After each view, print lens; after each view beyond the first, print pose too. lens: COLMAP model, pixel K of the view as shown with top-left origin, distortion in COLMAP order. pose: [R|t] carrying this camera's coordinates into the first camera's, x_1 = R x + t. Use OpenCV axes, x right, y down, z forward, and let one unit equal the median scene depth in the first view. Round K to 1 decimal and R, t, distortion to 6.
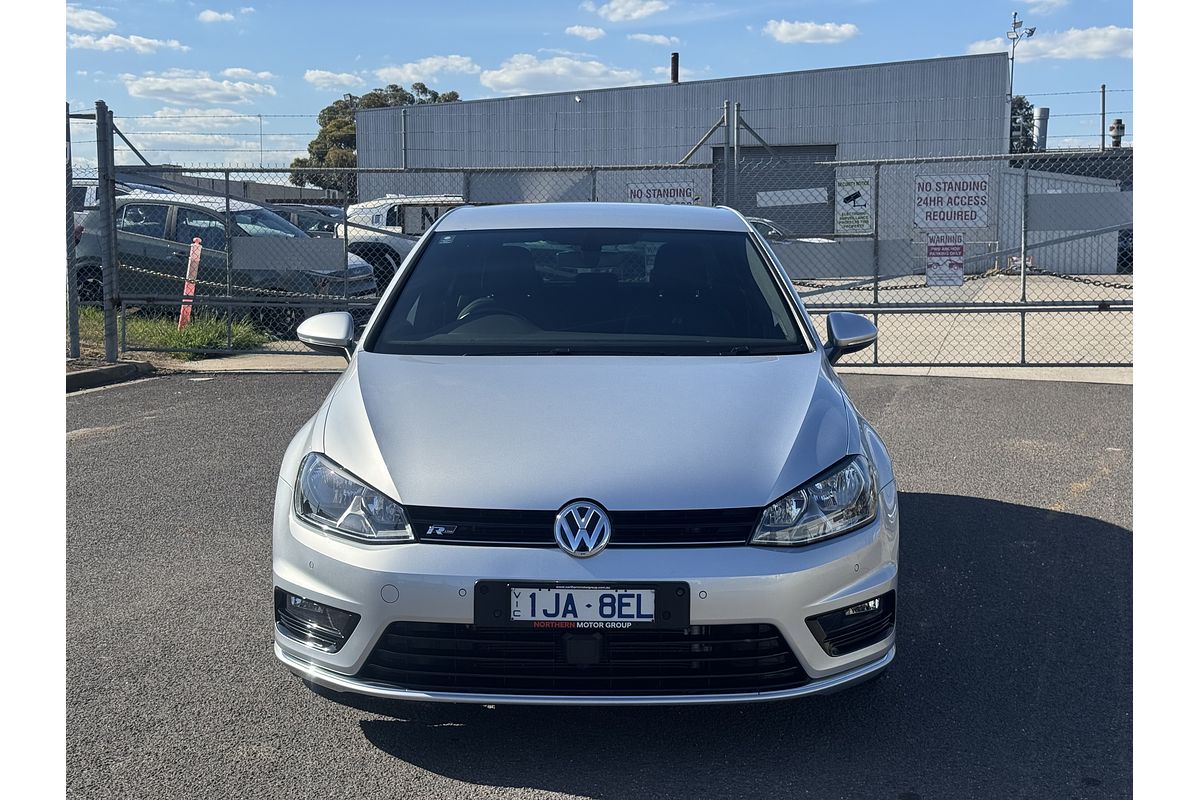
lens RADIAL K [[1494.4, 0, 600.0], [0, 1494.4, 400.0], [0, 0, 1]] dist [0.113379, -0.010423]
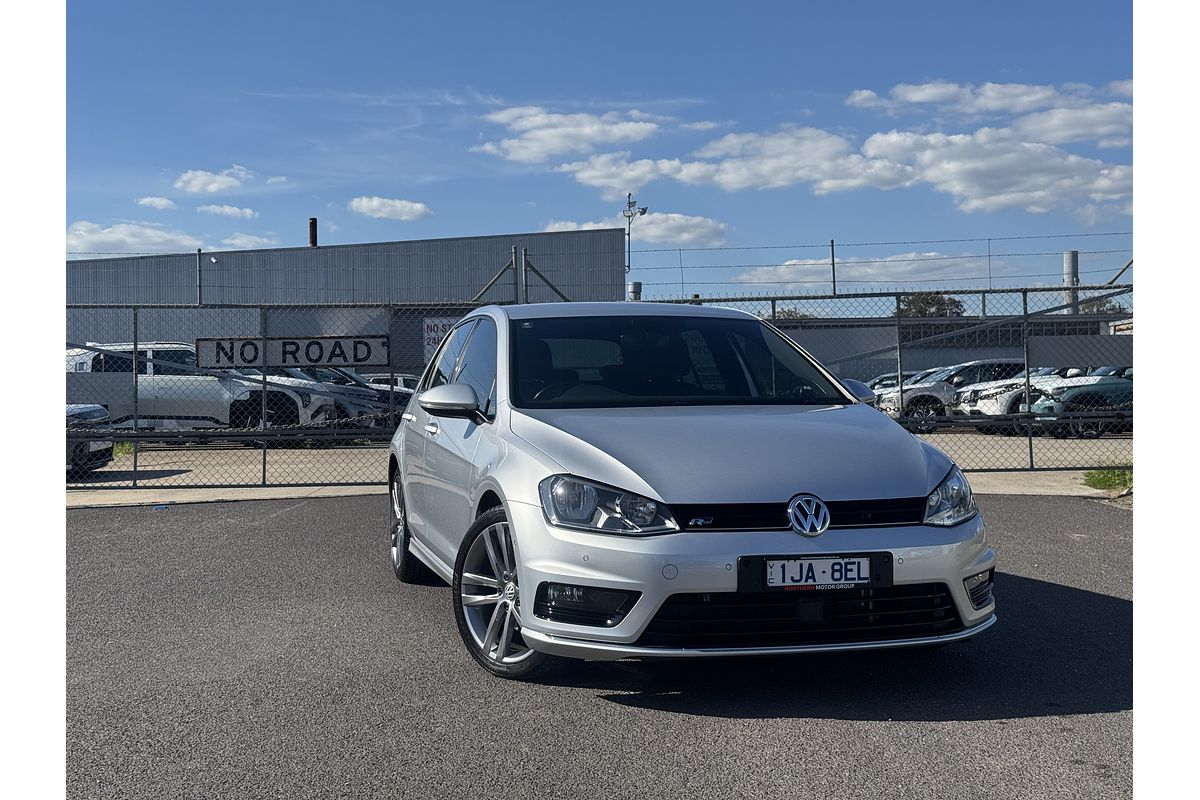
lens RADIAL K [[1494.4, 0, 600.0], [0, 1494.4, 400.0], [0, 0, 1]] dist [0.113379, -0.010423]
pose [[0.958657, -0.008925, 0.284424, -0.557943], [0.041346, 0.993270, -0.108191, 0.120299], [-0.281544, 0.115478, 0.952574, -0.204861]]
